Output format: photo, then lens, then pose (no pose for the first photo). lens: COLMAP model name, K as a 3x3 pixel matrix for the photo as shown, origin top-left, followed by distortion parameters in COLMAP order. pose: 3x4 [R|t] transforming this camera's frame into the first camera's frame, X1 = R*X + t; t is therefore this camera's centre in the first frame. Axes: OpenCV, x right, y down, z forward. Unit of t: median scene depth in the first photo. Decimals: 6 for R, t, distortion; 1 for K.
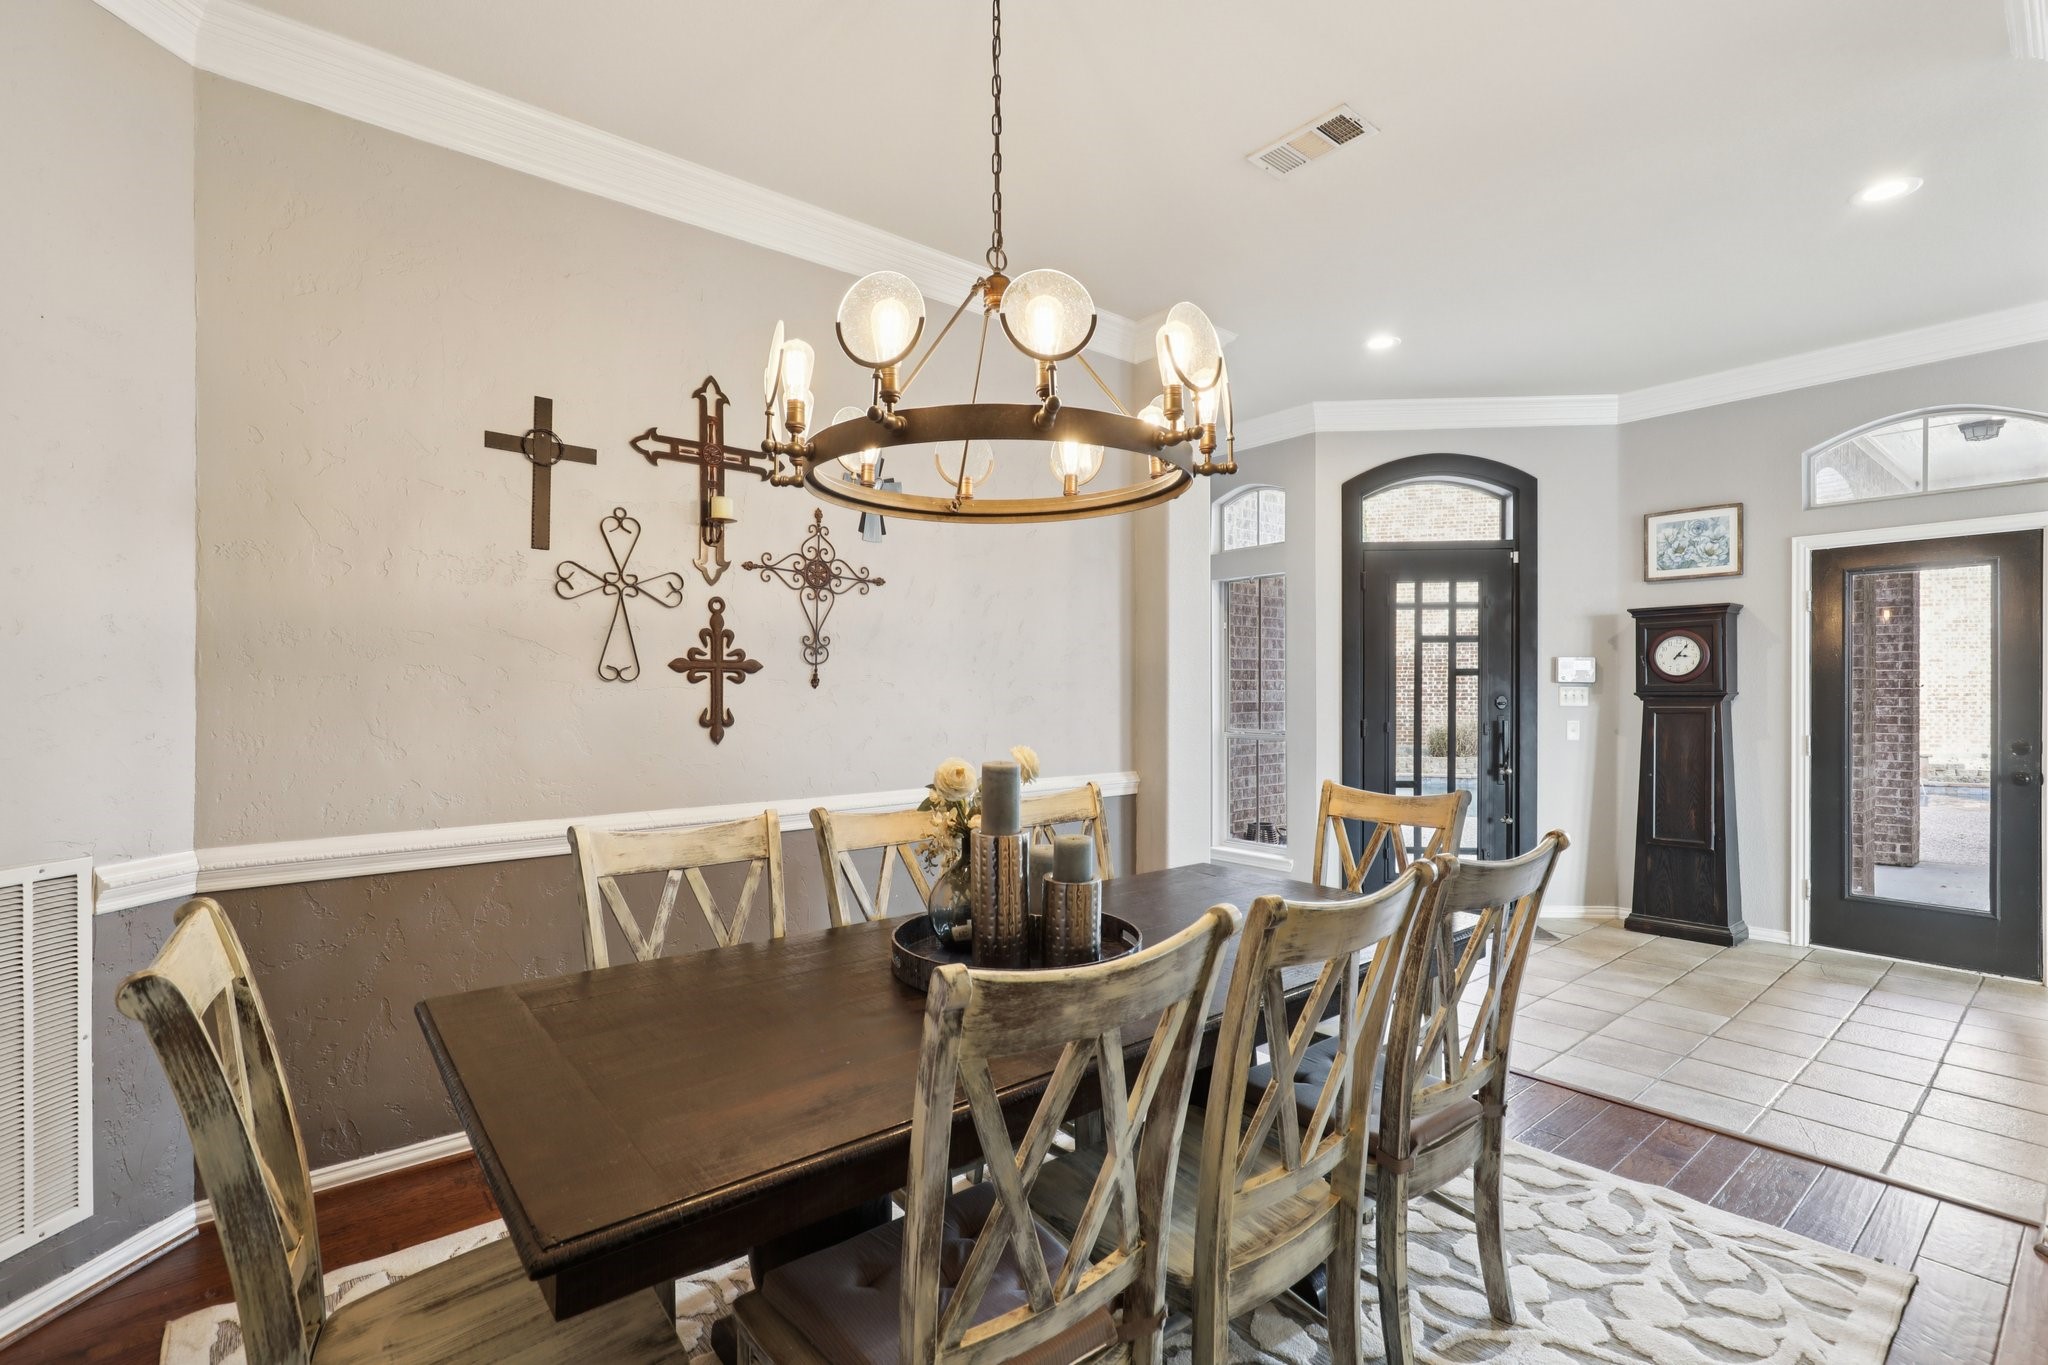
lens RADIAL K [[942.1, 0, 1018.4], [0, 942.1, 715.0], [0, 0, 1]] dist [-0.007245, 0.000265]
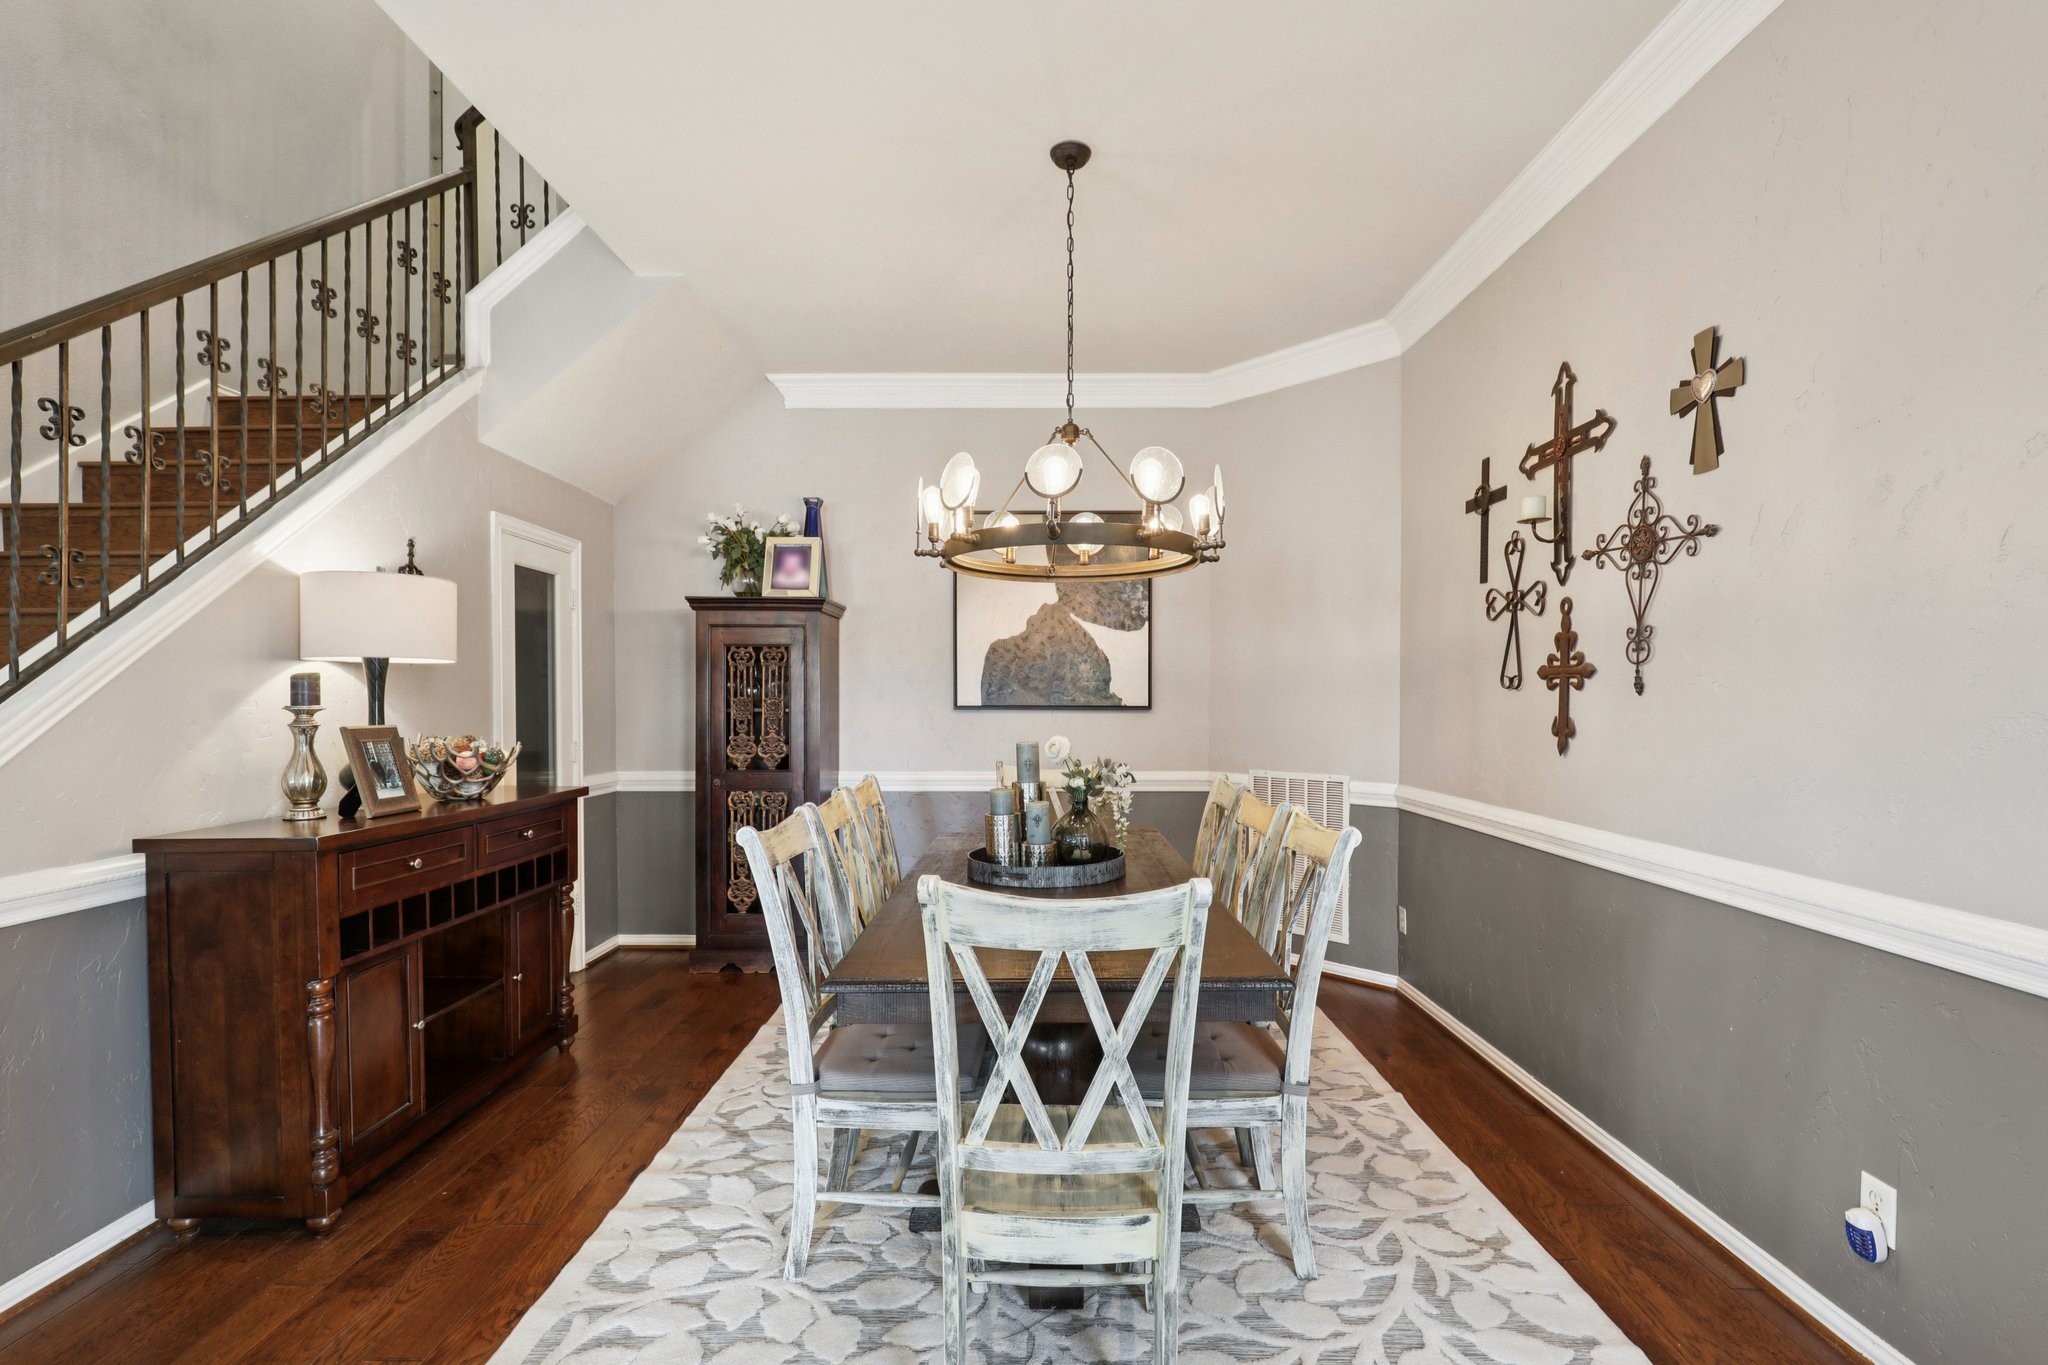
lens RADIAL K [[942.1, 0, 1018.4], [0, 942.1, 715.0], [0, 0, 1]] dist [-0.007245, 0.000265]
pose [[-0.638804, 0.016727, -0.769188, 0.736769], [-0.012666, 0.999399, 0.032253, -0.032465], [0.769265, 0.030346, -0.638208, 1.176303]]
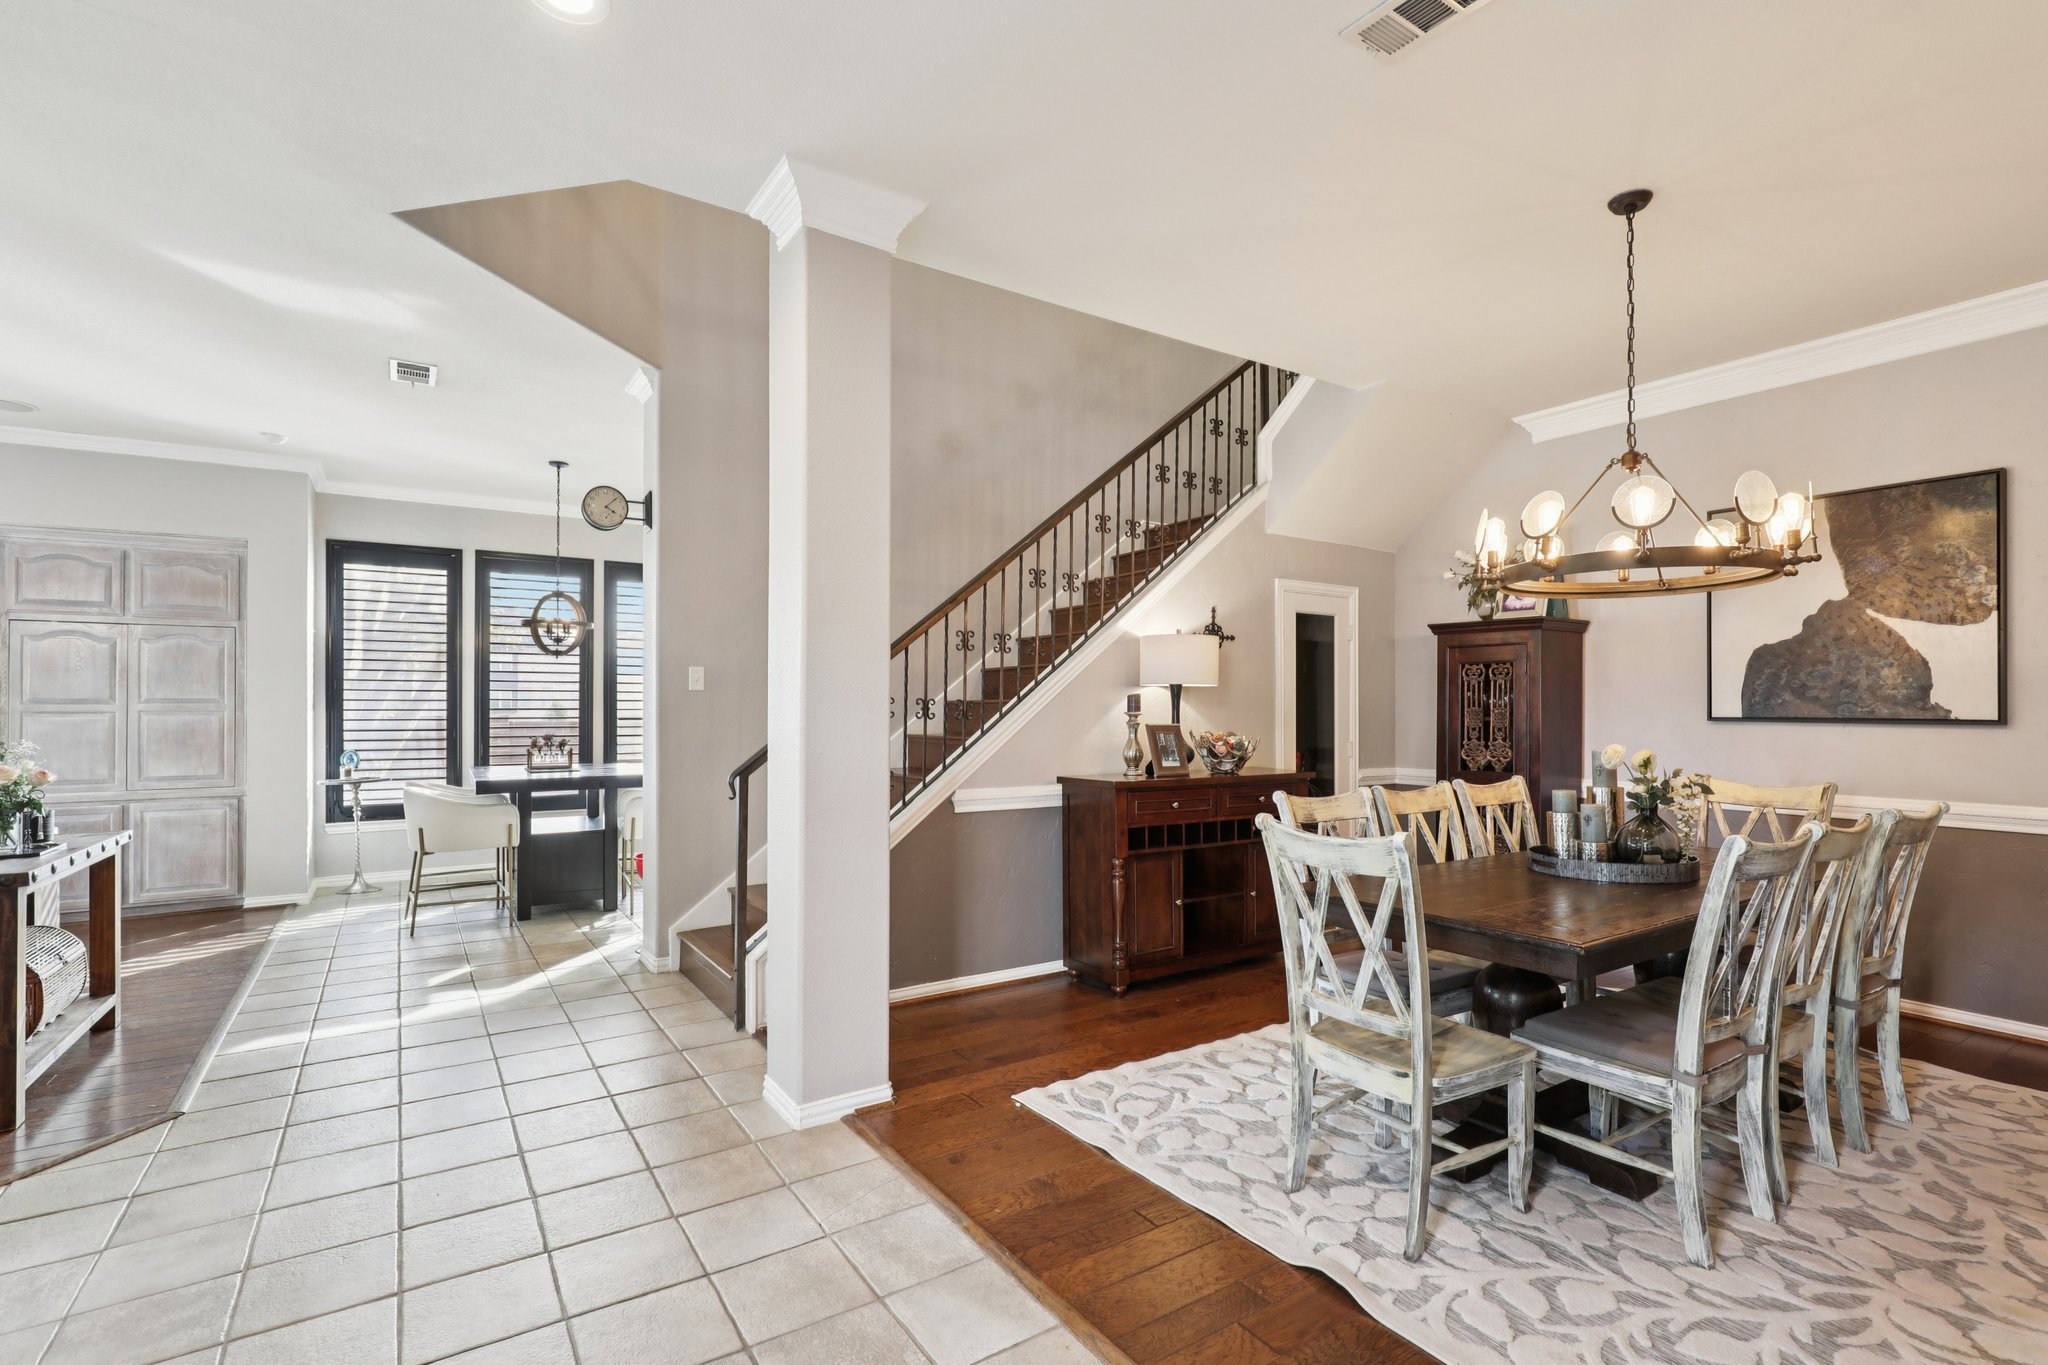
lens RADIAL K [[942.1, 0, 1018.4], [0, 942.1, 715.0], [0, 0, 1]] dist [-0.007245, 0.000265]
pose [[-0.993791, 0.000193, 0.111259, 0.519242], [0.003192, 0.999636, 0.026776, -0.041827], [-0.111213, 0.026965, -0.993431, 1.664893]]
